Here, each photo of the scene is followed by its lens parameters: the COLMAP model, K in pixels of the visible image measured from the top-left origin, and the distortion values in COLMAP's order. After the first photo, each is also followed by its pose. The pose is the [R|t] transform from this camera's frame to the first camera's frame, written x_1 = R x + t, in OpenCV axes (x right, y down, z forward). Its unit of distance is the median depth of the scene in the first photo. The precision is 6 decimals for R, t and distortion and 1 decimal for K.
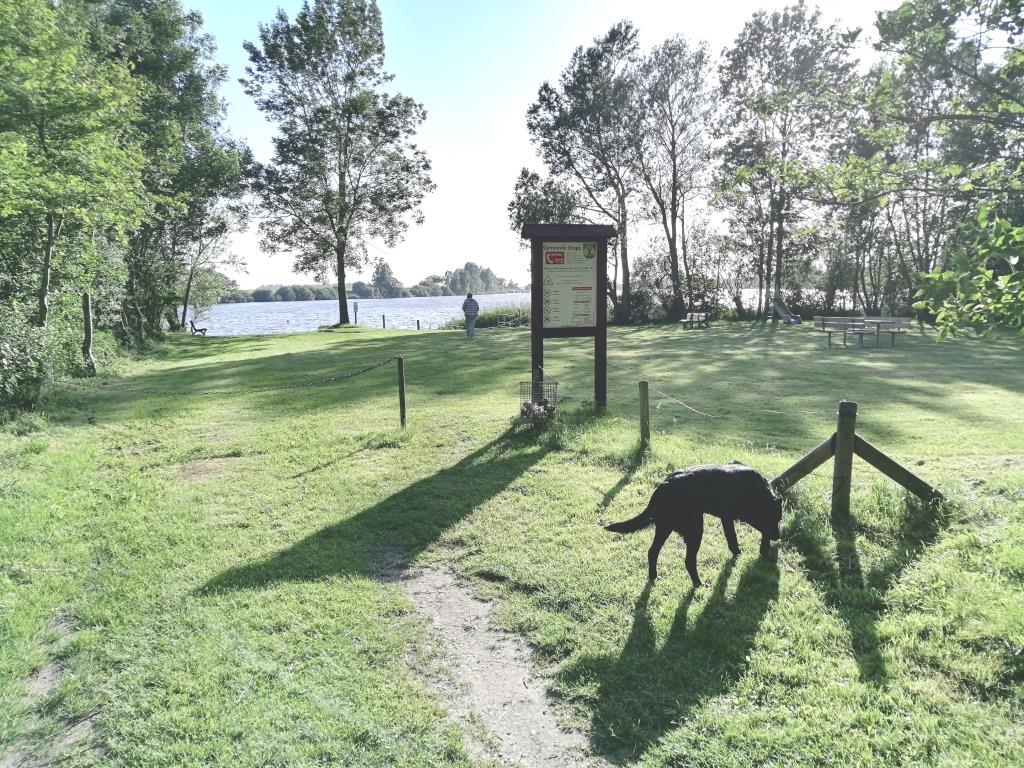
lens RADIAL K [[775.2, 0, 505.8], [0, 775.2, 385.2], [0, 0, 1]] dist [-0.002011, -0.003198]
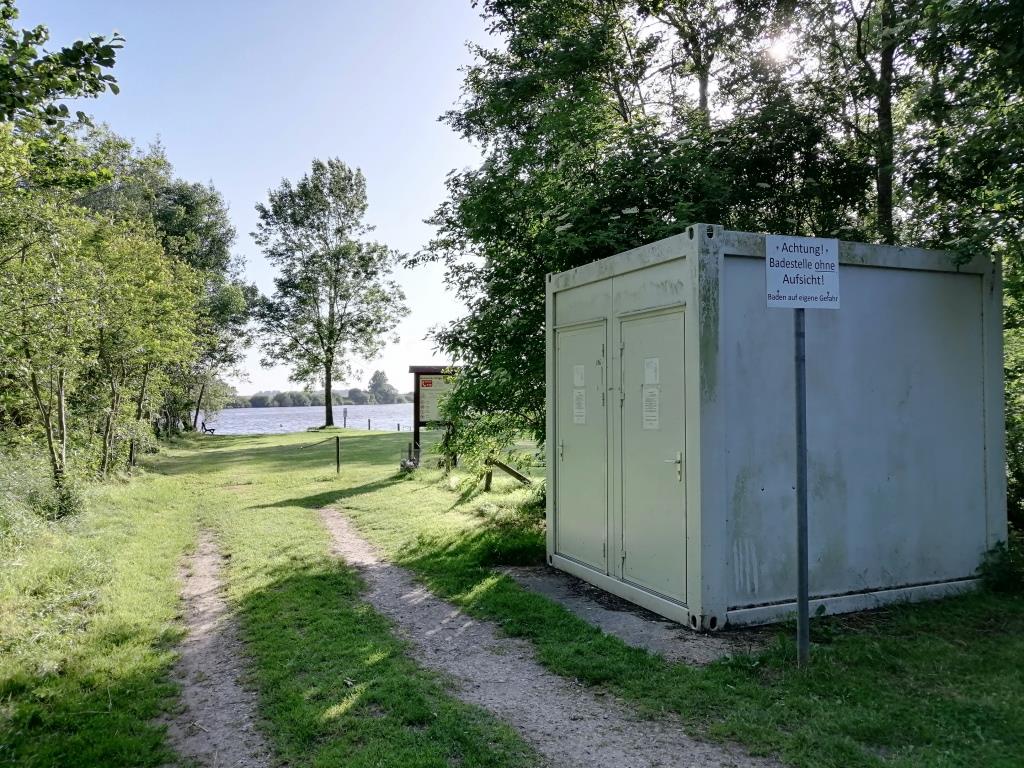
lens RADIAL K [[775.2, 0, 517.8], [0, 775.2, 386.9], [0, 0, 1]] dist [-0.002011, -0.003198]
pose [[0.999811, 0.002019, 0.019330, 0.062518], [0.000595, 0.990945, -0.134264, 0.023214], [-0.019426, 0.134250, 0.990757, -0.211328]]
